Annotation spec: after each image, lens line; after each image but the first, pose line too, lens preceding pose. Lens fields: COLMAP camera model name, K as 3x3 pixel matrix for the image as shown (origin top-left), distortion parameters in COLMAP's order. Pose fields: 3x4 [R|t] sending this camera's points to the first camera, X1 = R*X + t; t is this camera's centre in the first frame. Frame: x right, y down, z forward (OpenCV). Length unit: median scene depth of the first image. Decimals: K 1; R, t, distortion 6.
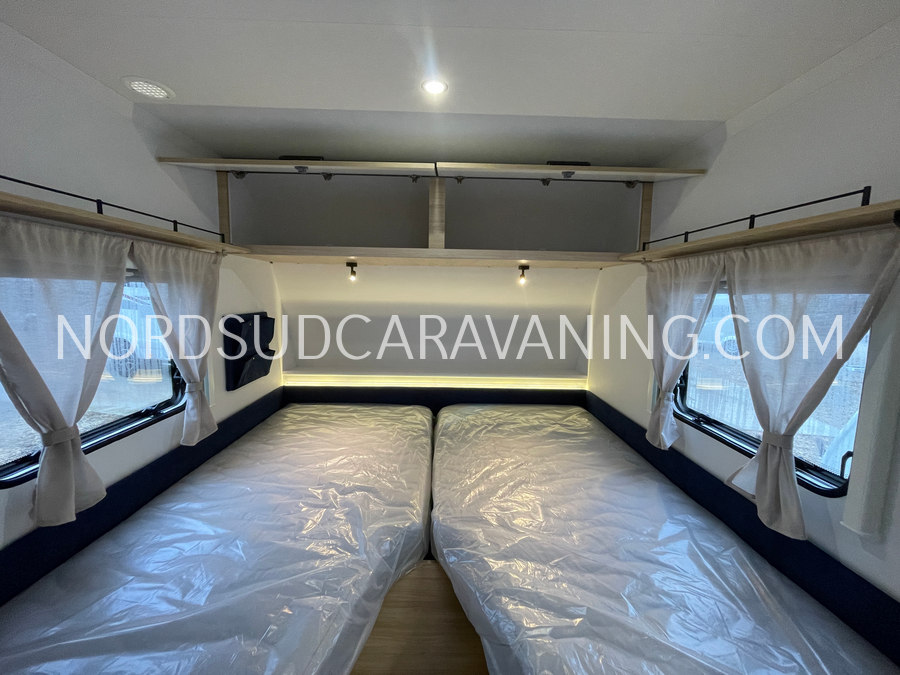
lens RADIAL K [[360.1, 0, 448.0], [0, 360.1, 334.9], [0, 0, 1]] dist [-0.004002, -0.000018]
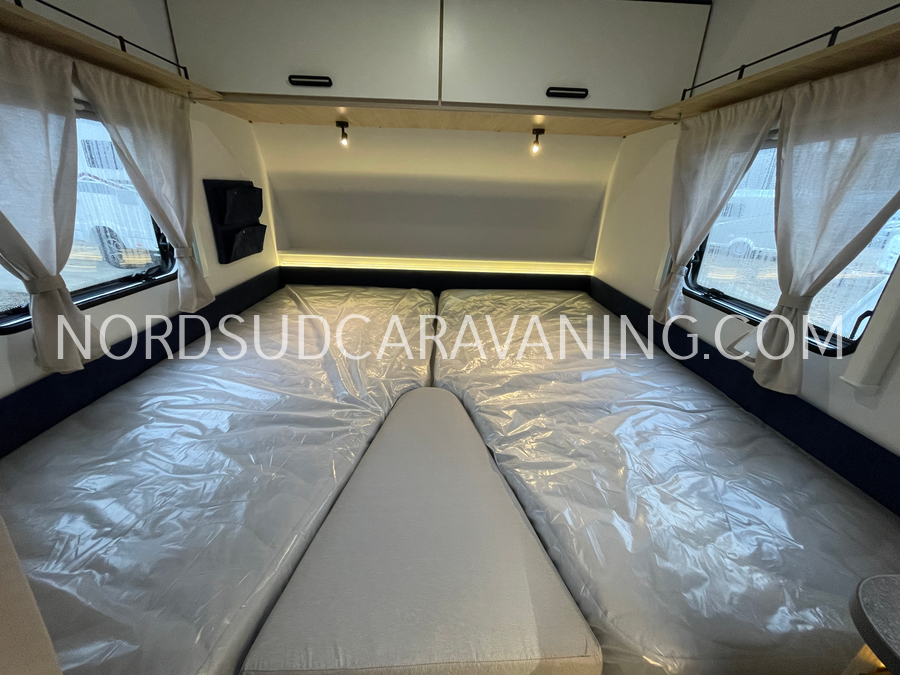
lens RADIAL K [[360.1, 0, 447.8], [0, 360.1, 333.4], [0, 0, 1]] dist [-0.004002, -0.000018]
pose [[0.999907, 0.012782, 0.004857, -0.014154], [-0.013613, 0.964009, 0.265522, 0.098500], [-0.001288, -0.265563, 0.964093, 0.036525]]
